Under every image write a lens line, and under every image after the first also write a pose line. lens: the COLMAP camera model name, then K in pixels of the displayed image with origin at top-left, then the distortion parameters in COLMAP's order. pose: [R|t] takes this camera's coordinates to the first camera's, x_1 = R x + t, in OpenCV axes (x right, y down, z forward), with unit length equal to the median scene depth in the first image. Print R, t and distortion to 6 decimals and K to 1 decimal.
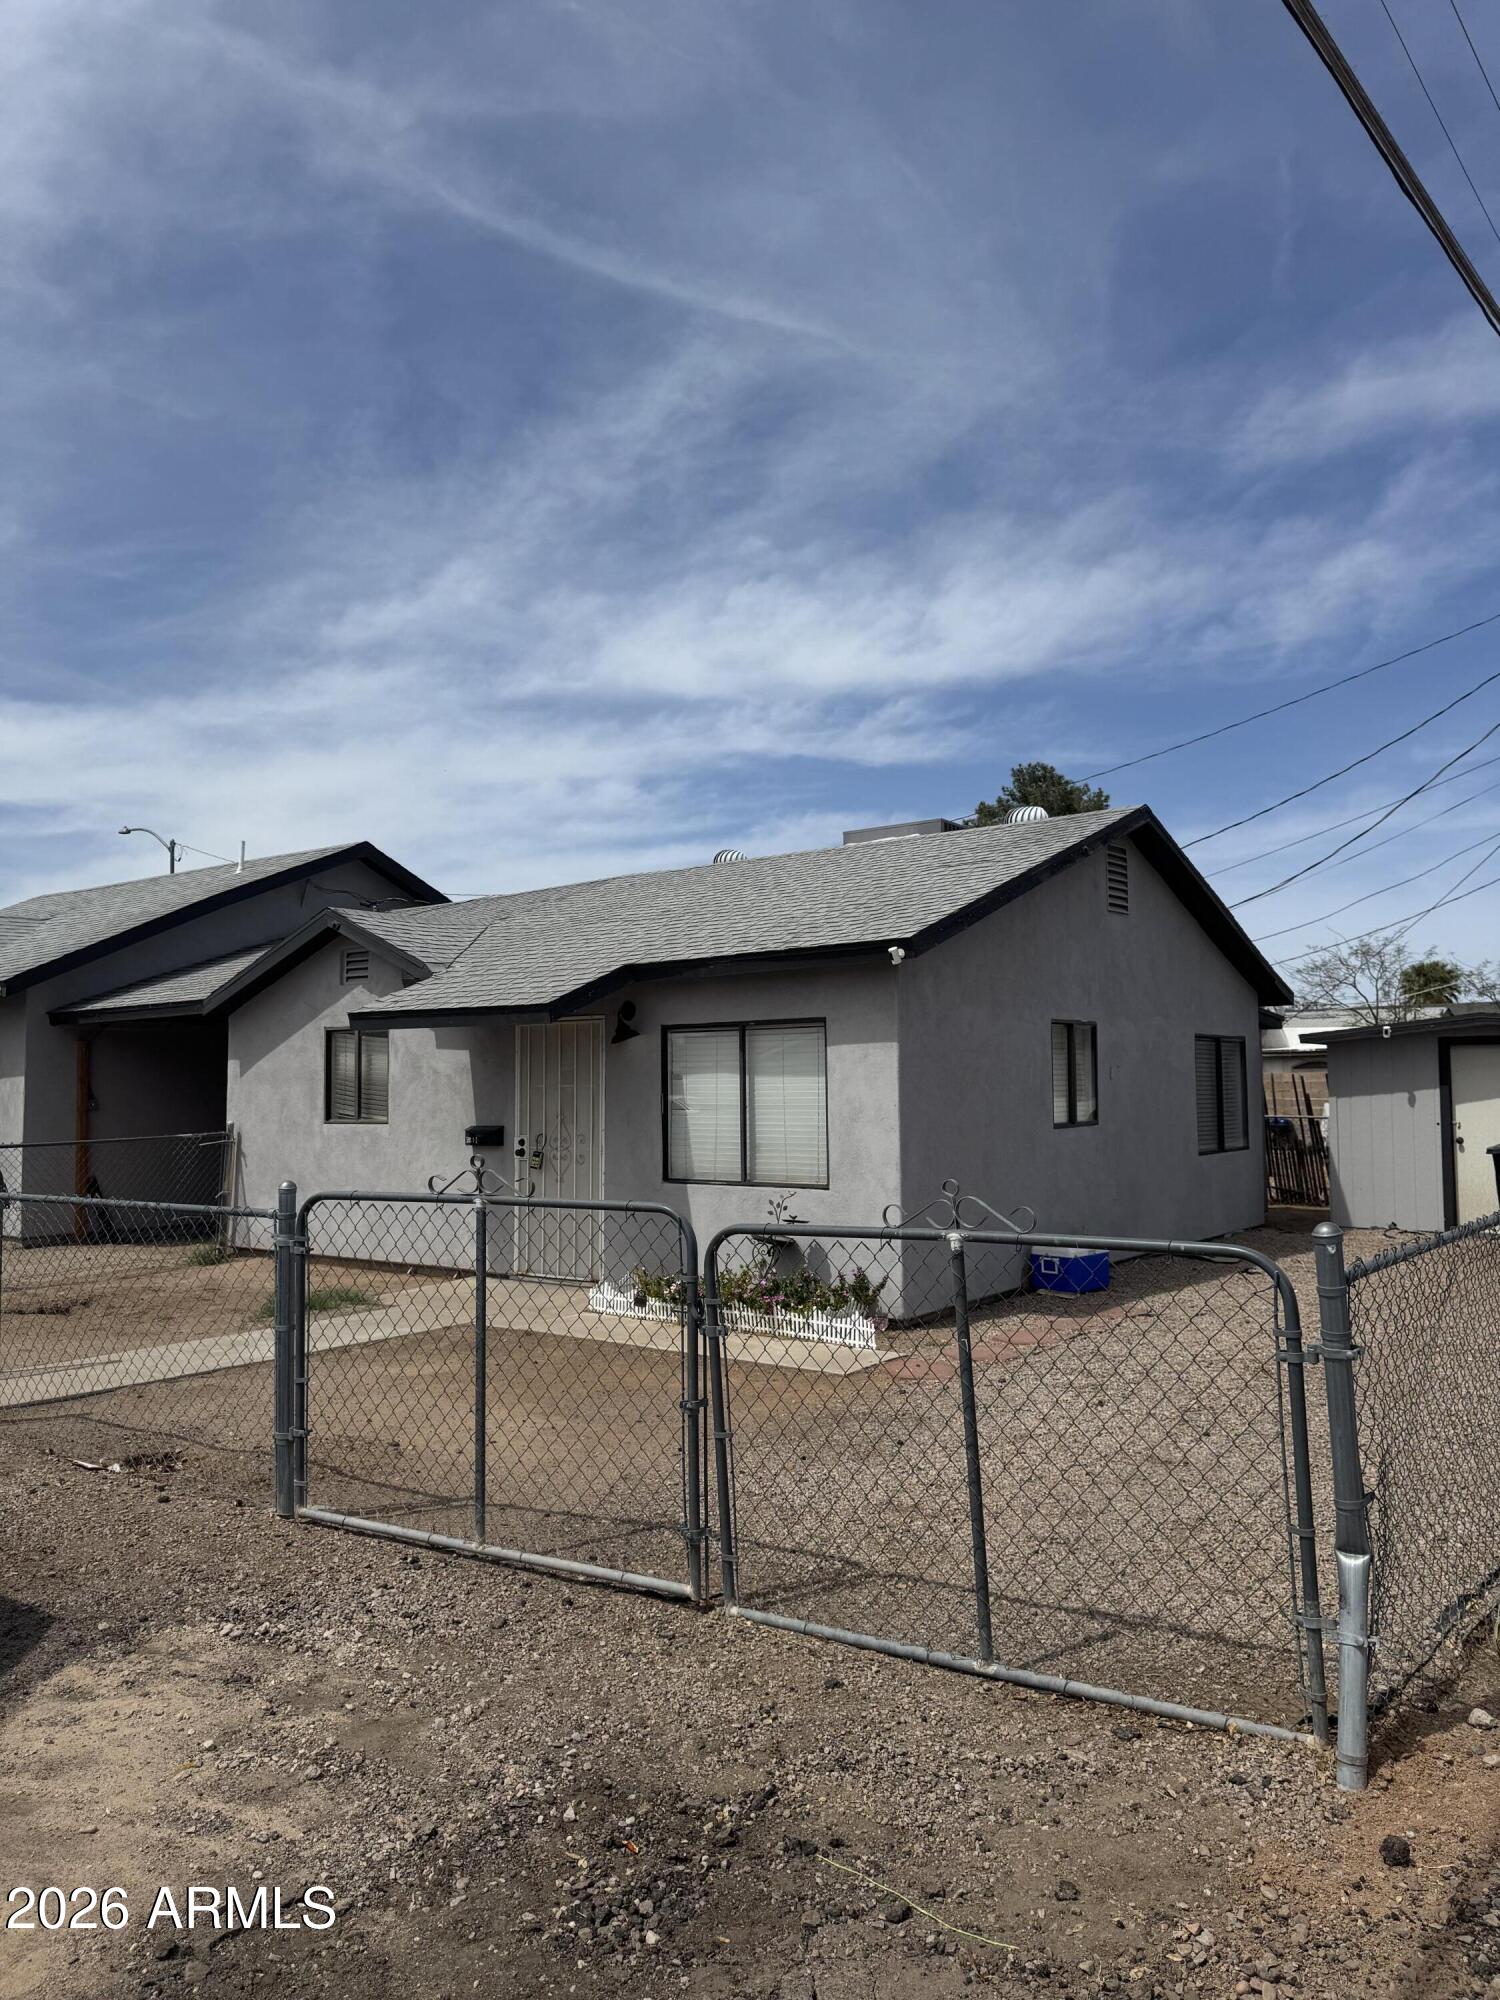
lens RADIAL K [[1468.7, 0, 727.4], [0, 1468.7, 1027.7], [0, 0, 1]] dist [0.043821, -0.038737]
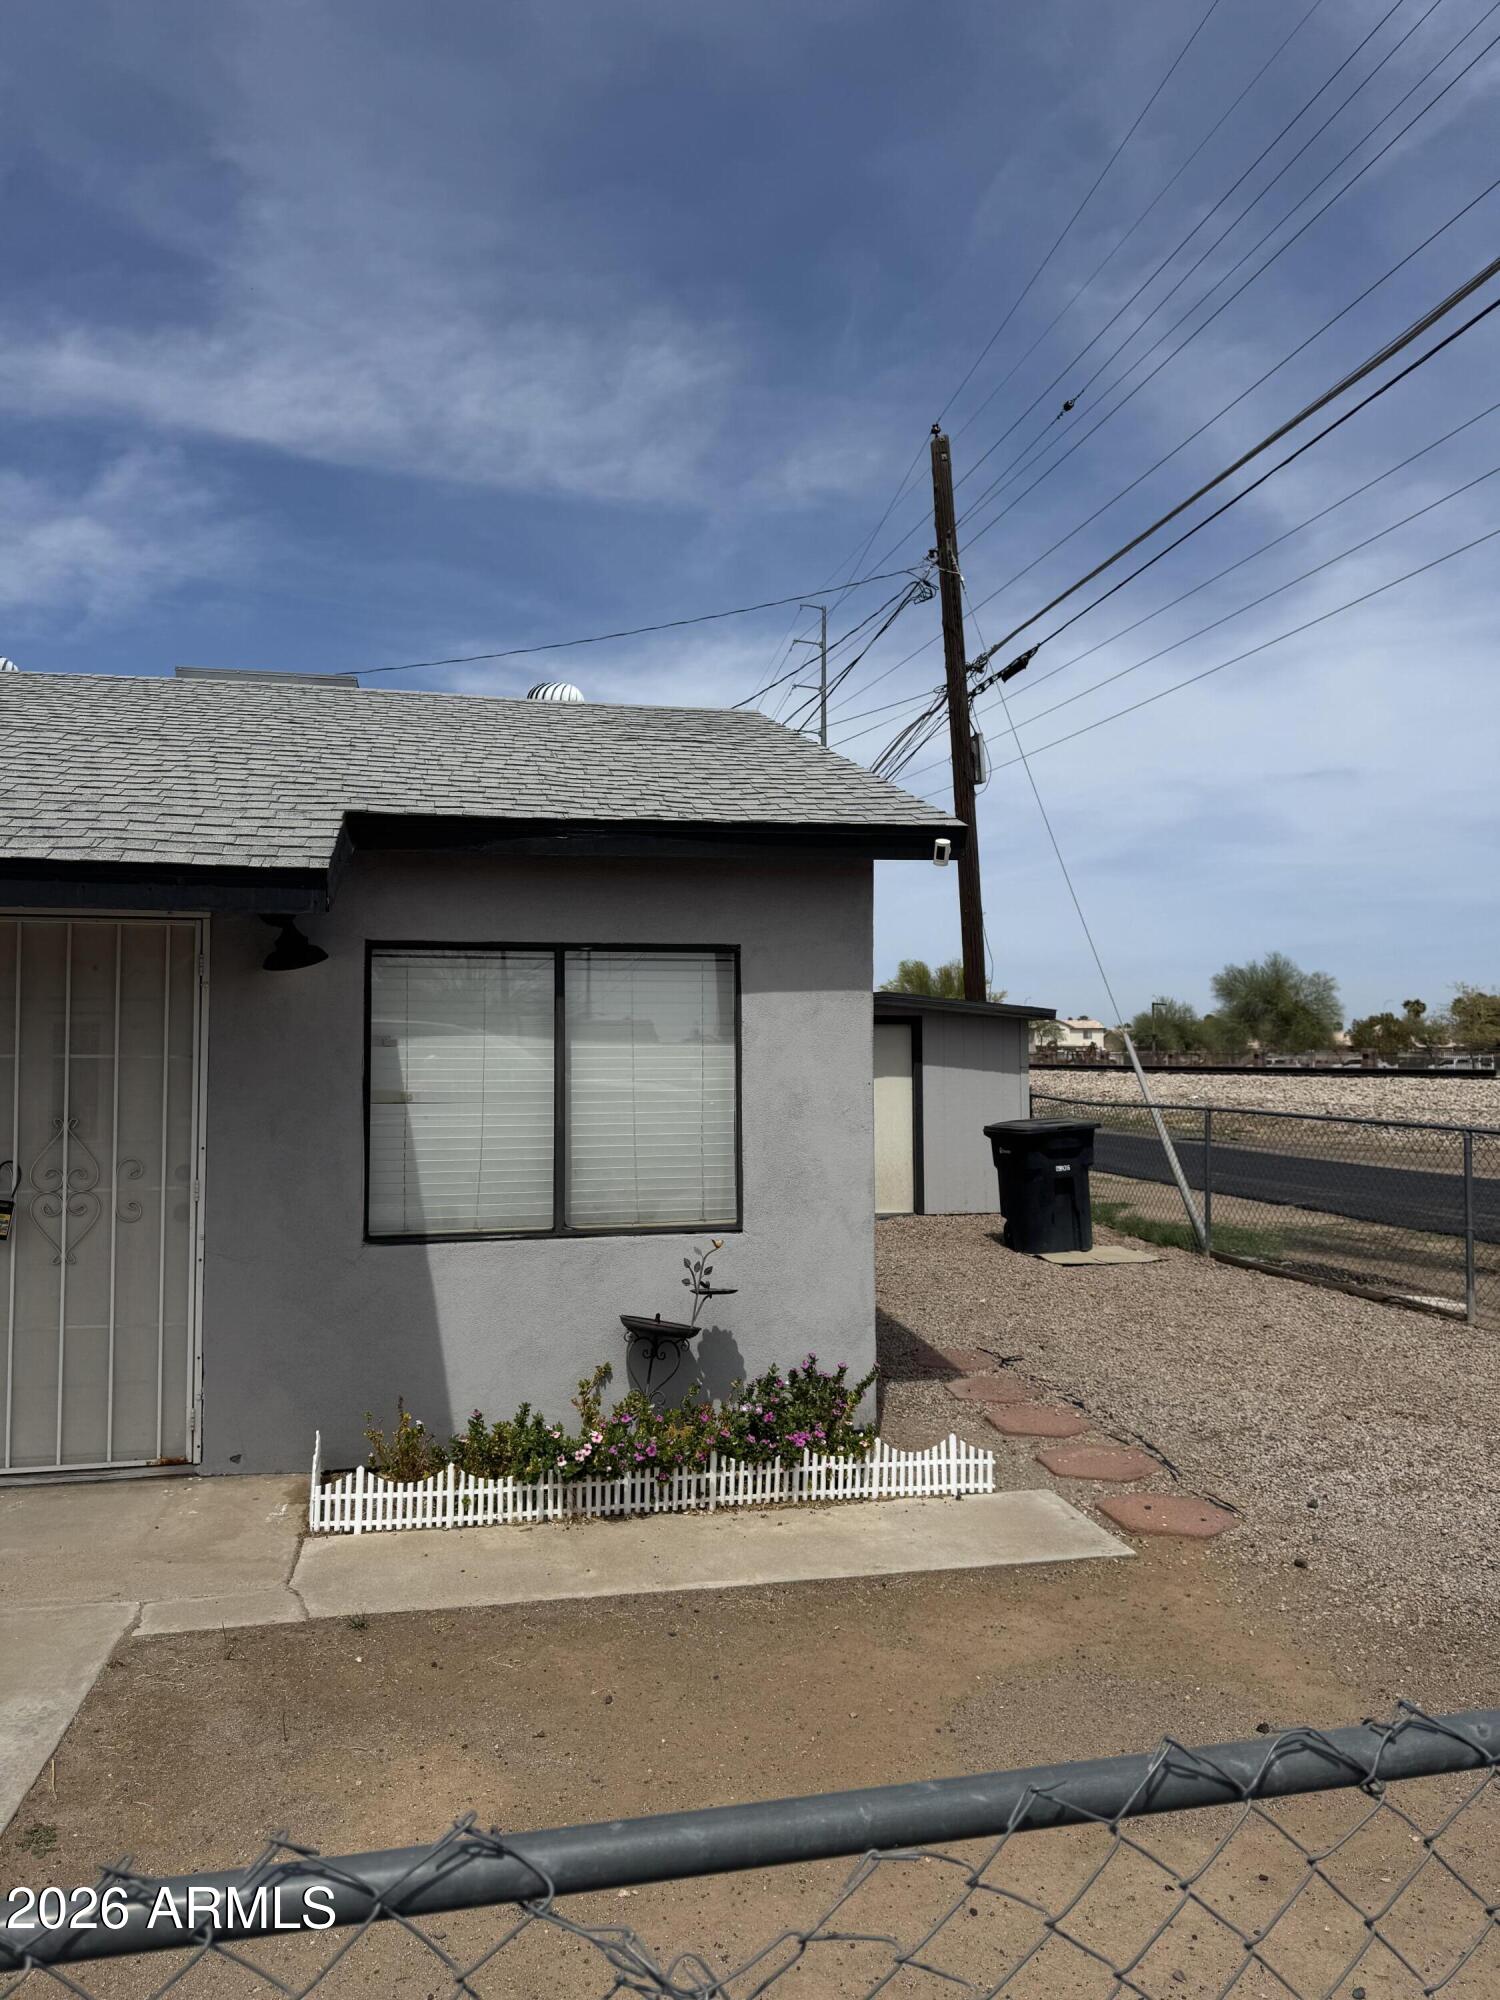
lens RADIAL K [[1468.7, 0, 787.3], [0, 1468.7, 995.2], [0, 0, 1]] dist [0.043821, -0.038737]
pose [[0.644449, 0.044560, 0.763348, -0.347147], [-0.034438, 0.998979, -0.029240, 0.027891], [-0.763871, -0.007444, 0.645326, 0.547146]]
